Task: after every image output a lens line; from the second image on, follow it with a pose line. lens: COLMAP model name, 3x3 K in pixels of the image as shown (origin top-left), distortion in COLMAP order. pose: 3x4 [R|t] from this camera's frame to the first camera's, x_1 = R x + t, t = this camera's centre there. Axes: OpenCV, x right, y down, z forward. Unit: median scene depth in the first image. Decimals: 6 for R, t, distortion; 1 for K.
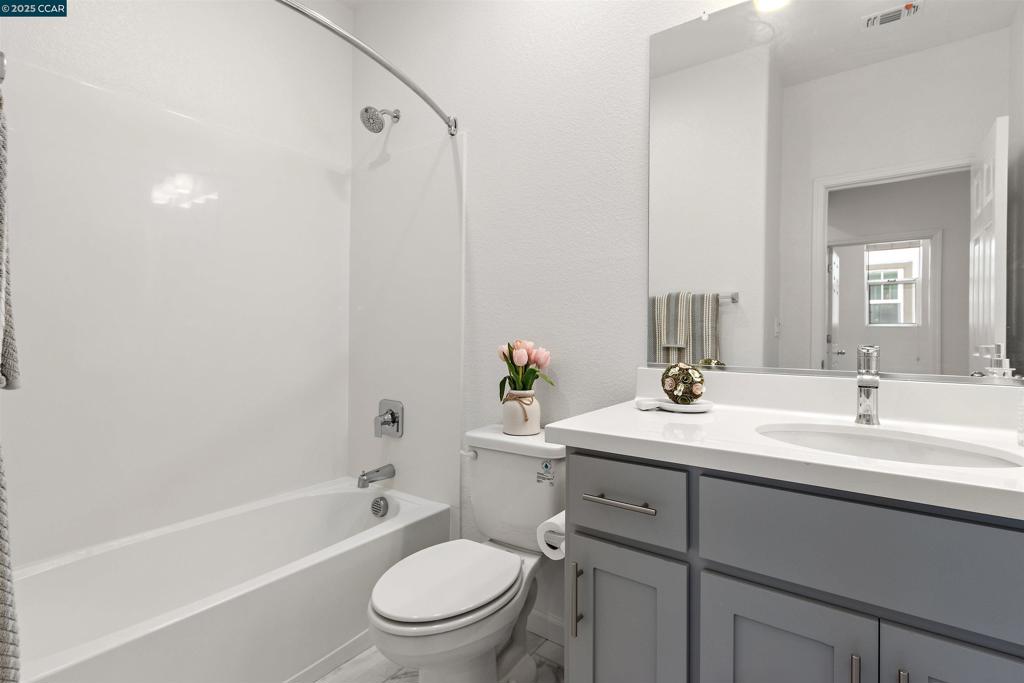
lens RADIAL K [[474.4, 0, 516.2], [0, 474.4, 329.5], [0, 0, 1]] dist [0.003203, -0.001789]
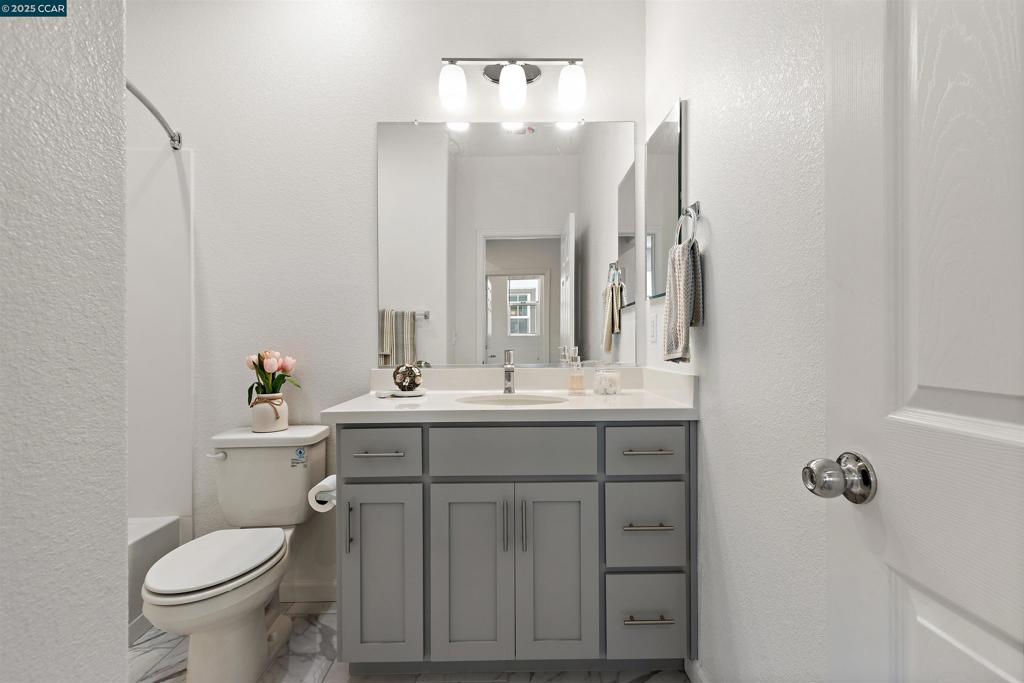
lens RADIAL K [[474.4, 0, 512.1], [0, 474.4, 340.4], [0, 0, 1]] dist [0.003203, -0.001789]
pose [[0.801013, -0.010160, 0.598560, -0.209938], [0.008748, 0.999948, 0.005266, -0.003749], [-0.598583, 0.001018, 0.801060, -0.287675]]
